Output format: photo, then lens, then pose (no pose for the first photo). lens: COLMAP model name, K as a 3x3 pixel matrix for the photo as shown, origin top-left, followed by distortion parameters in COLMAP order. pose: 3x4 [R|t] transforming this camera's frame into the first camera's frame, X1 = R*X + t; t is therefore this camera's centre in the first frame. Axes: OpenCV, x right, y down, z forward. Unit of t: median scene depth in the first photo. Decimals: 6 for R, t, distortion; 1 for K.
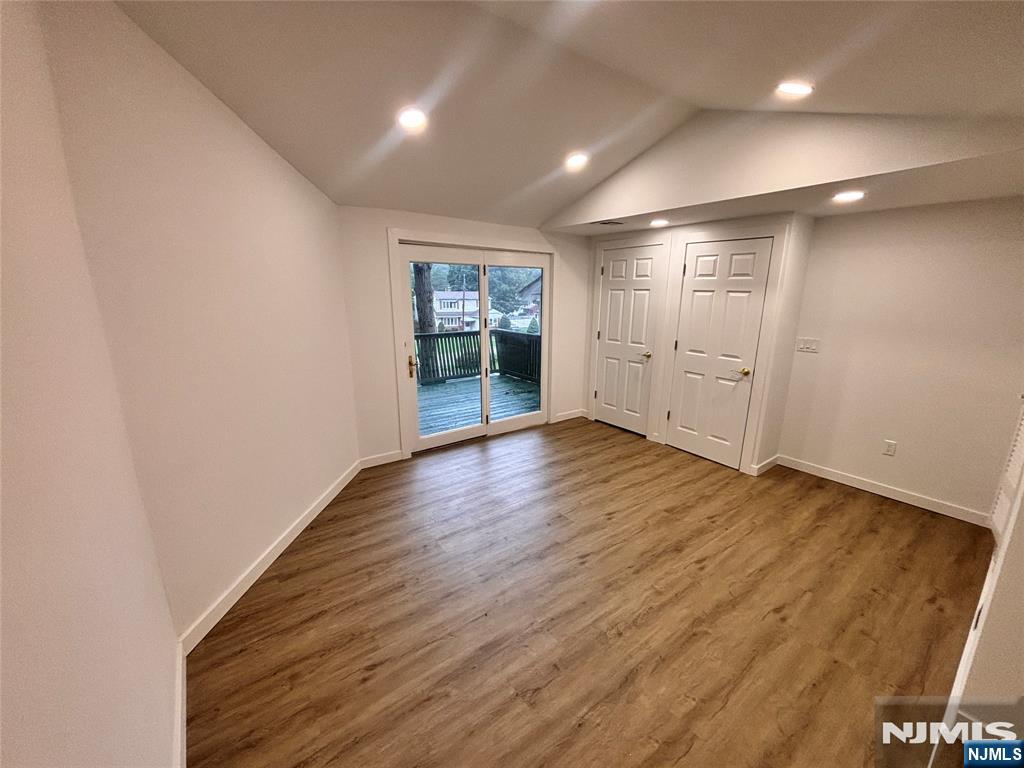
lens RADIAL K [[415.7, 0, 512.0], [0, 415.7, 384.0], [0, 0, 1]] dist [0.001365, 0.000499]
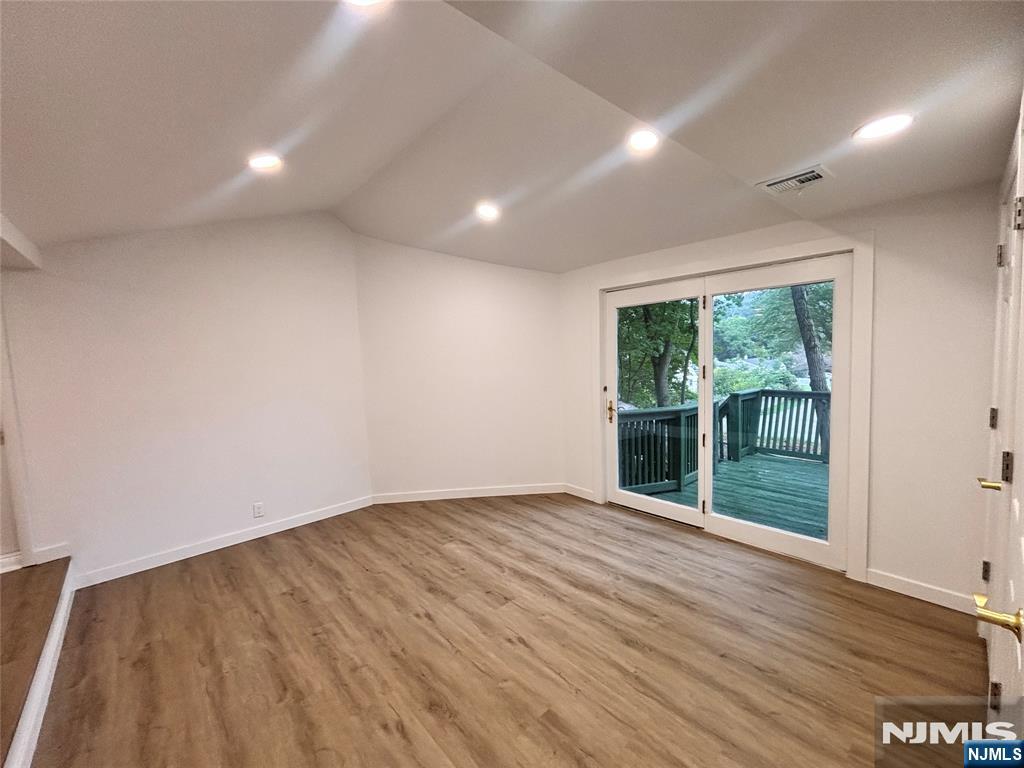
lens RADIAL K [[415.7, 0, 512.0], [0, 415.7, 384.0], [0, 0, 1]] dist [0.001365, 0.000499]
pose [[0.089947, 0.061120, -0.994069, 1.099258], [-0.184985, 0.981773, 0.043626, -0.165579], [0.978616, 0.179964, 0.099614, 1.025411]]
